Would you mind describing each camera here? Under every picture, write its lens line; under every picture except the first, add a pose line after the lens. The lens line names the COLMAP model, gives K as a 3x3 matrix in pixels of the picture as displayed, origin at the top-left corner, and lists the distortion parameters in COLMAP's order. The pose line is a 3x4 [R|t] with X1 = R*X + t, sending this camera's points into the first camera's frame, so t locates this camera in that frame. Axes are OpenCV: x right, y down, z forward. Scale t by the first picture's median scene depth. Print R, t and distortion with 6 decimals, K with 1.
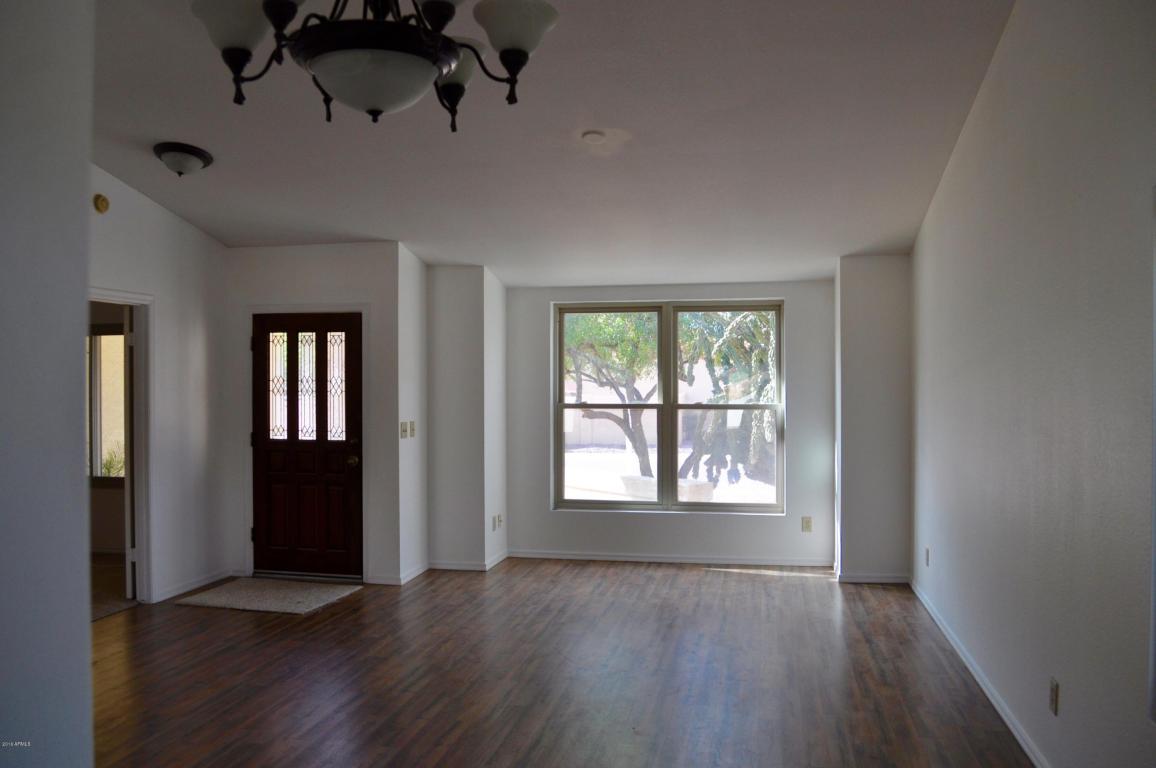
lens RADIAL K [[910.3, 0, 582.0], [0, 910.3, 387.0], [0, 0, 1]] dist [-0.074085, 0.000757]
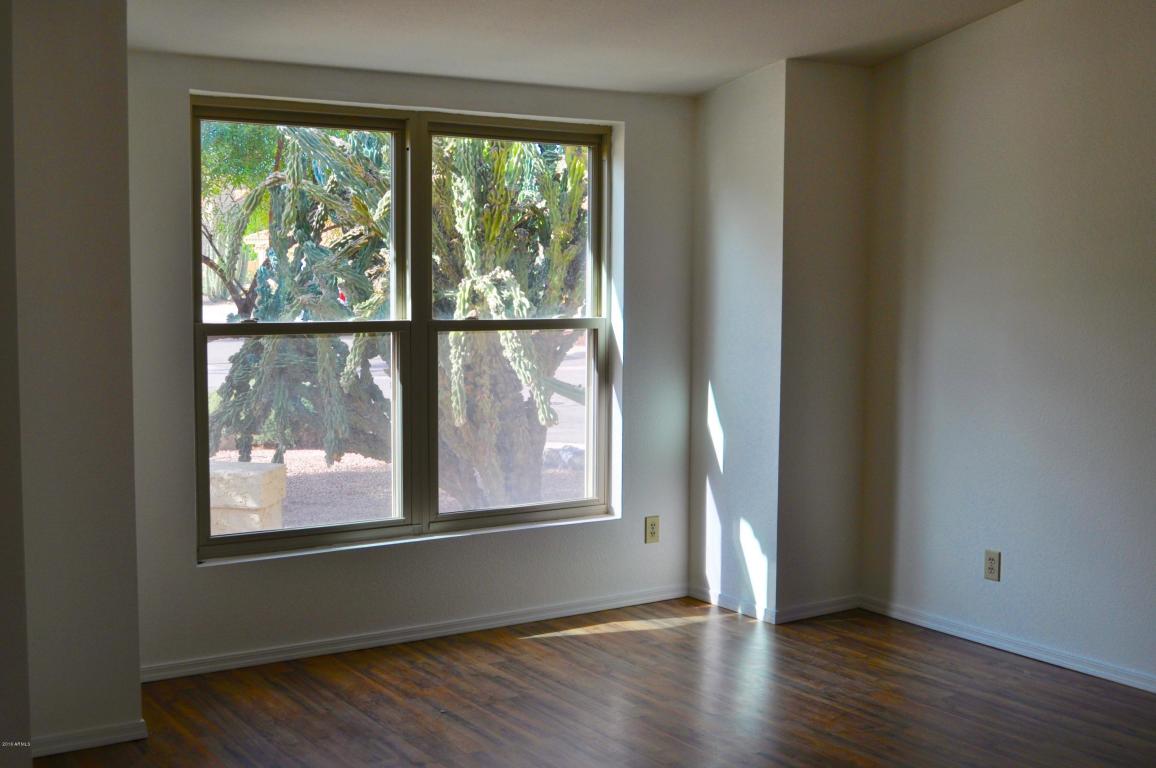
lens RADIAL K [[1405.4, 0, 577.4], [0, 1405.4, 383.5], [0, 0, 1]] dist [-0.036672, 0.000000]
pose [[0.711249, -0.050444, 0.701127, -0.381462], [-0.007184, 0.996848, 0.079008, -0.008470], [-0.702903, -0.061231, 0.708645, 0.397847]]
